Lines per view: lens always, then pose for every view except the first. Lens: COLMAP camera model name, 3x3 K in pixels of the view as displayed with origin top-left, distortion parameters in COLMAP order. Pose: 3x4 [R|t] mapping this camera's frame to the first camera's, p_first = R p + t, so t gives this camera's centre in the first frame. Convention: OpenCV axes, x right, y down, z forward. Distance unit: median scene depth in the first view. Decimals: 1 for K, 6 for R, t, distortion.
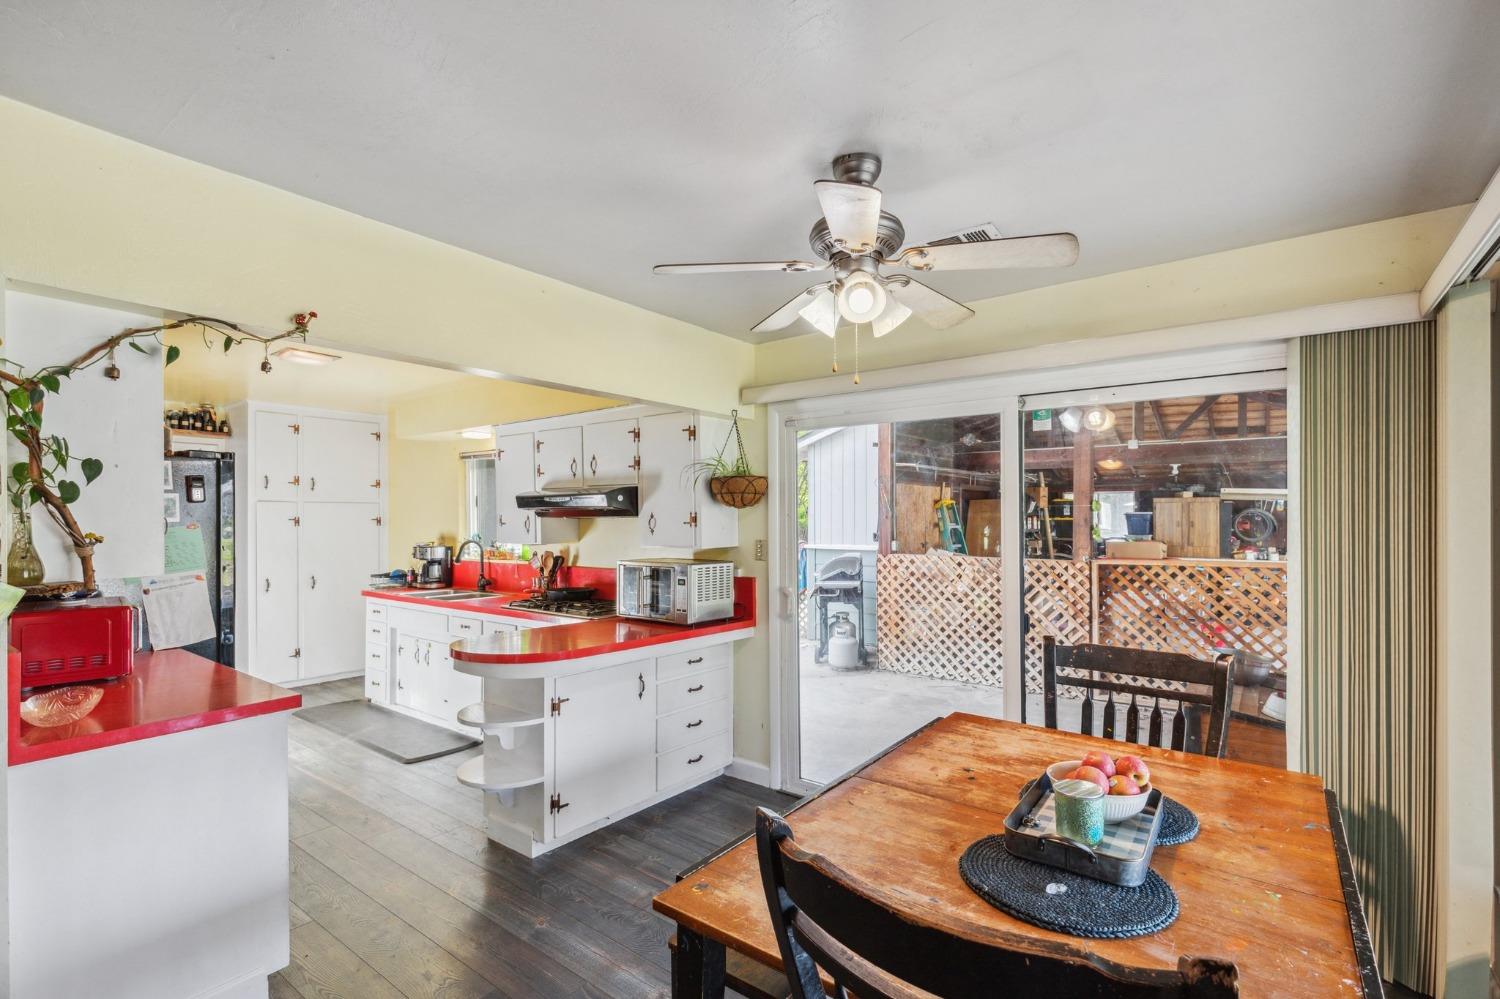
lens RADIAL K [[682.1, 0, 750.0], [0, 682.1, 504.3], [0, 0, 1]] dist [0.013714, -0.000038]
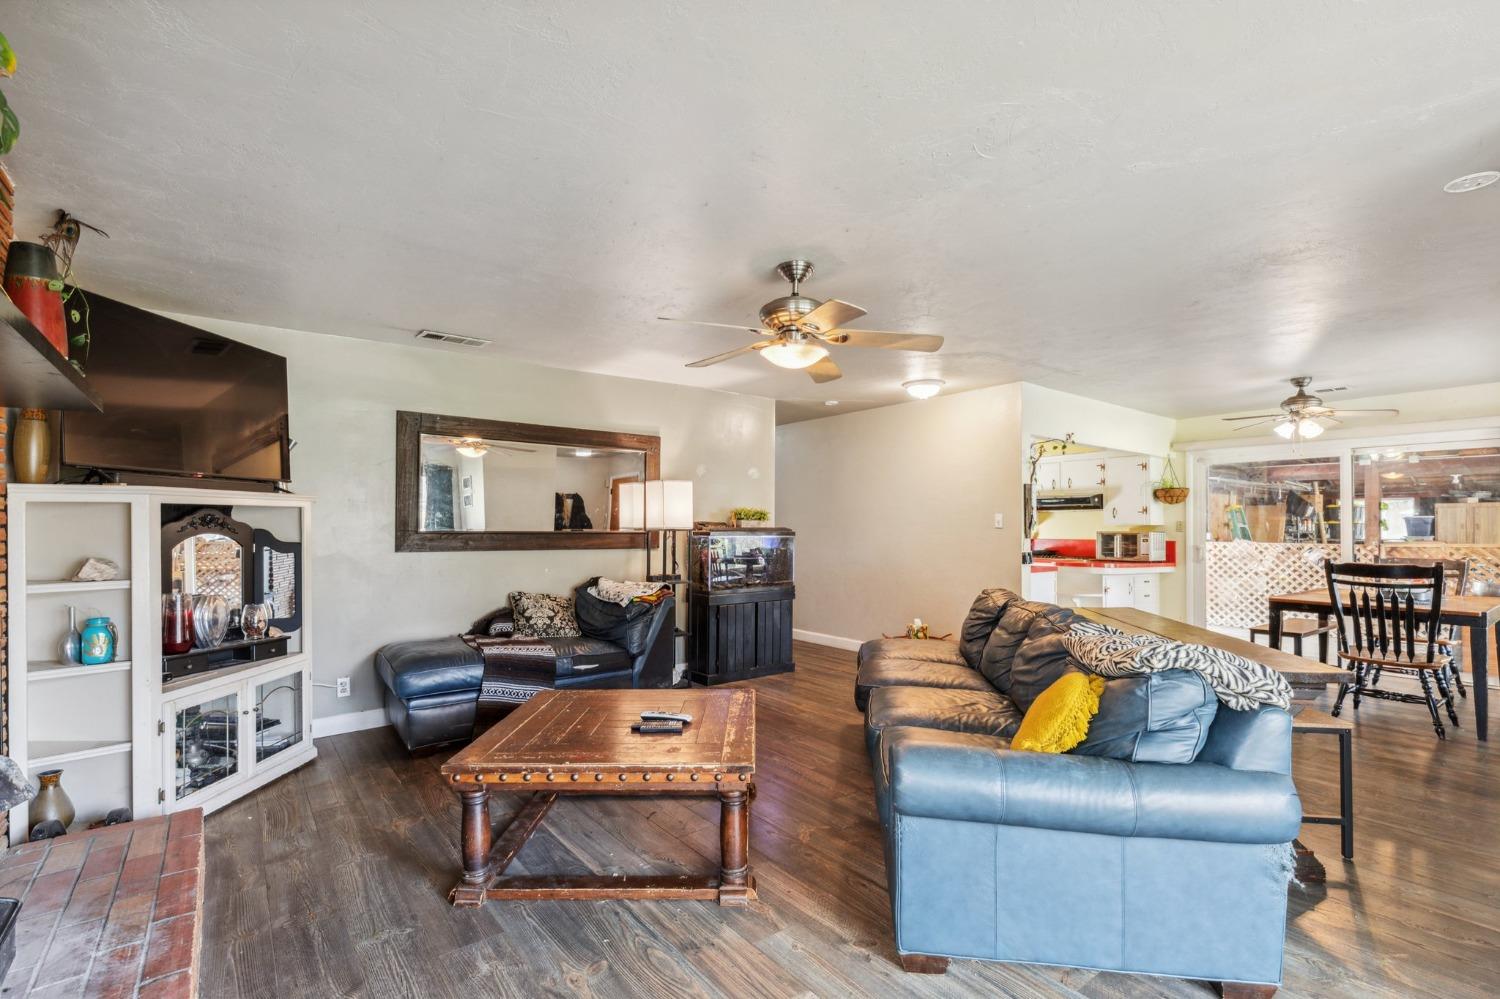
lens RADIAL K [[682.1, 0, 755.9], [0, 682.1, 513.3], [0, 0, 1]] dist [0.013714, -0.000038]
pose [[0.969439, 0.000679, -0.245331, -0.357511], [-0.001684, 0.999991, -0.003885, 0.020998], [0.245327, 0.004179, 0.969431, -0.623009]]
